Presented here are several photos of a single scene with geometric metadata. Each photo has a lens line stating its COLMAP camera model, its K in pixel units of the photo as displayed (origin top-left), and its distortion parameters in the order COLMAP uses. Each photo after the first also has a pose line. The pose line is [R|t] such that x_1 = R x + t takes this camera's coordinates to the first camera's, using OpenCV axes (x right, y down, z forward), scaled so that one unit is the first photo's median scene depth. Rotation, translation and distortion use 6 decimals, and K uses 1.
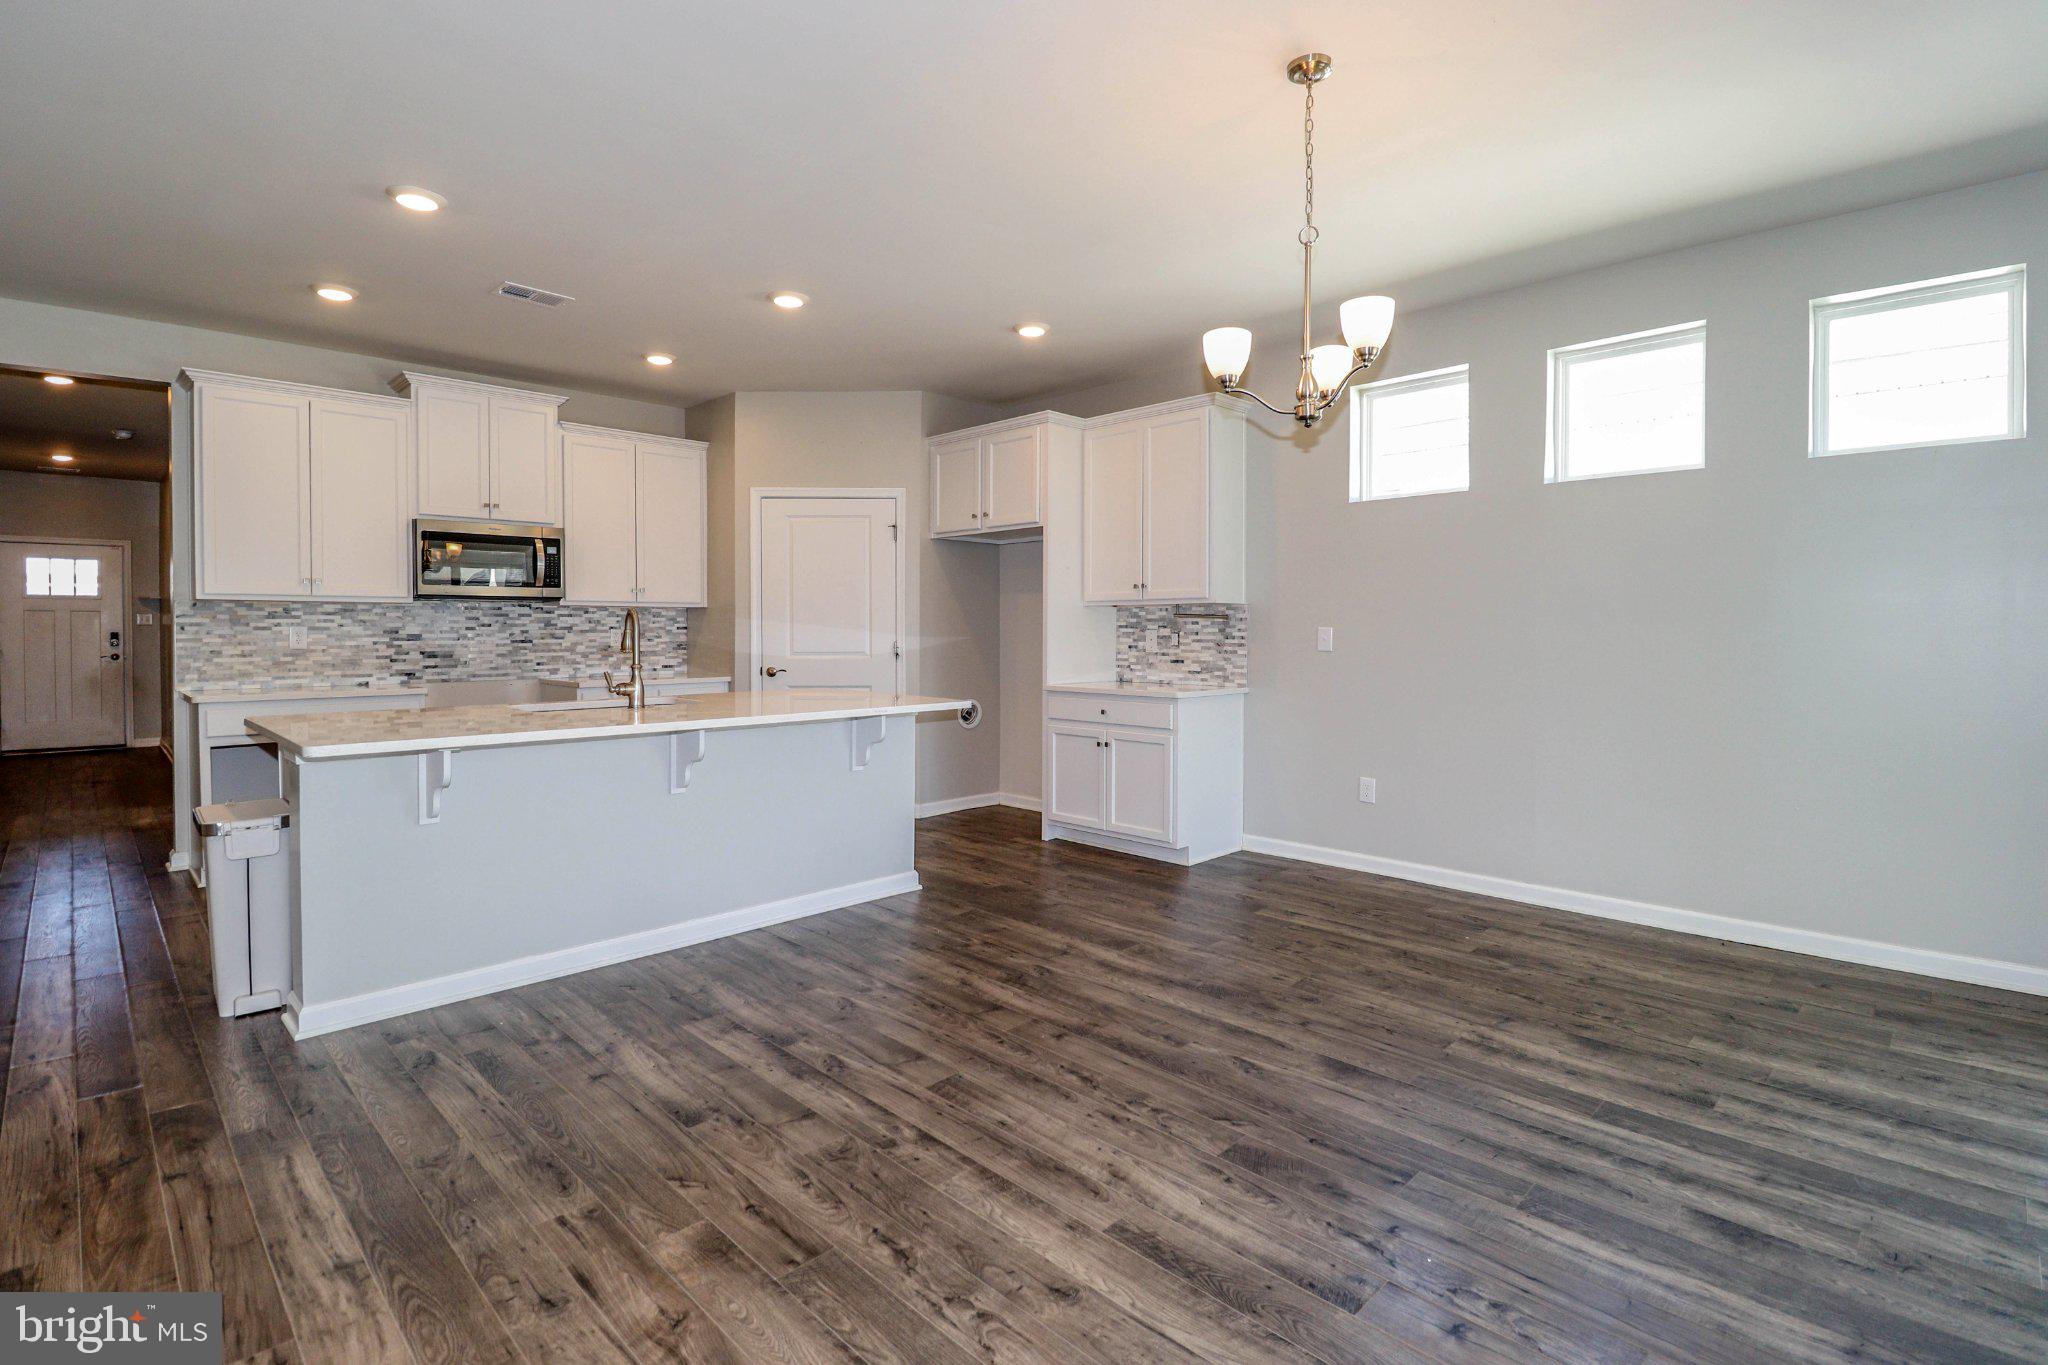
lens RADIAL K [[944.6, 0, 1028.9], [0, 944.6, 639.3], [0, 0, 1]] dist [0.001279, -0.010479]
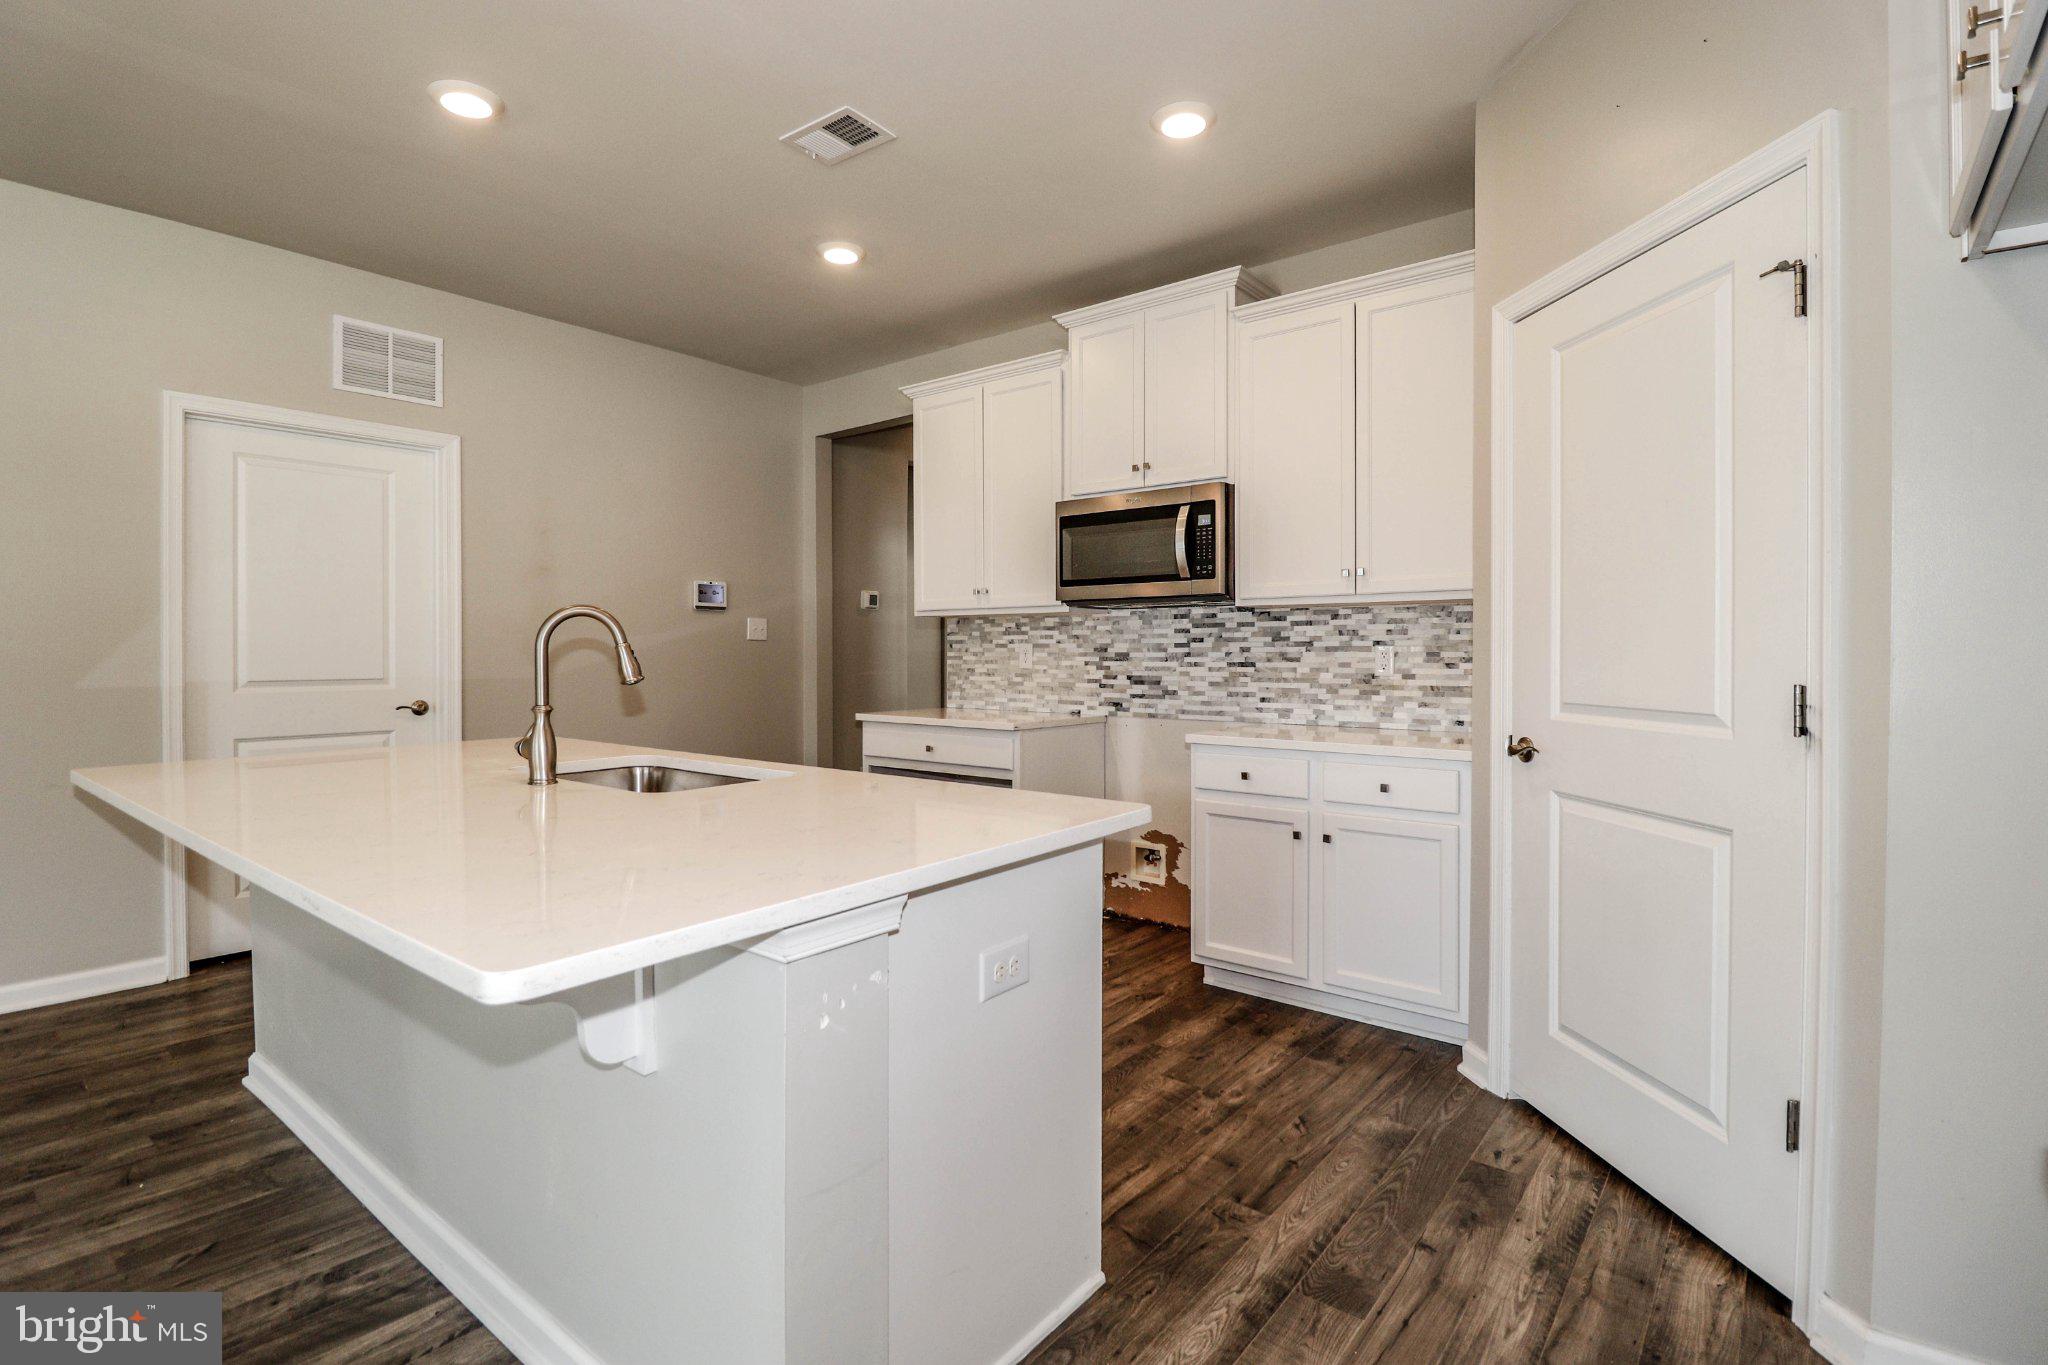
lens RADIAL K [[963.7, 0, 1028.3], [0, 963.7, 657.4], [0, 0, 1]] dist [0.000349, -0.012266]
pose [[0.106004, 0.007709, -0.994336, 0.210698], [-0.009915, 0.999928, 0.006696, -0.010170], [0.994316, 0.009149, 0.106073, 1.422255]]
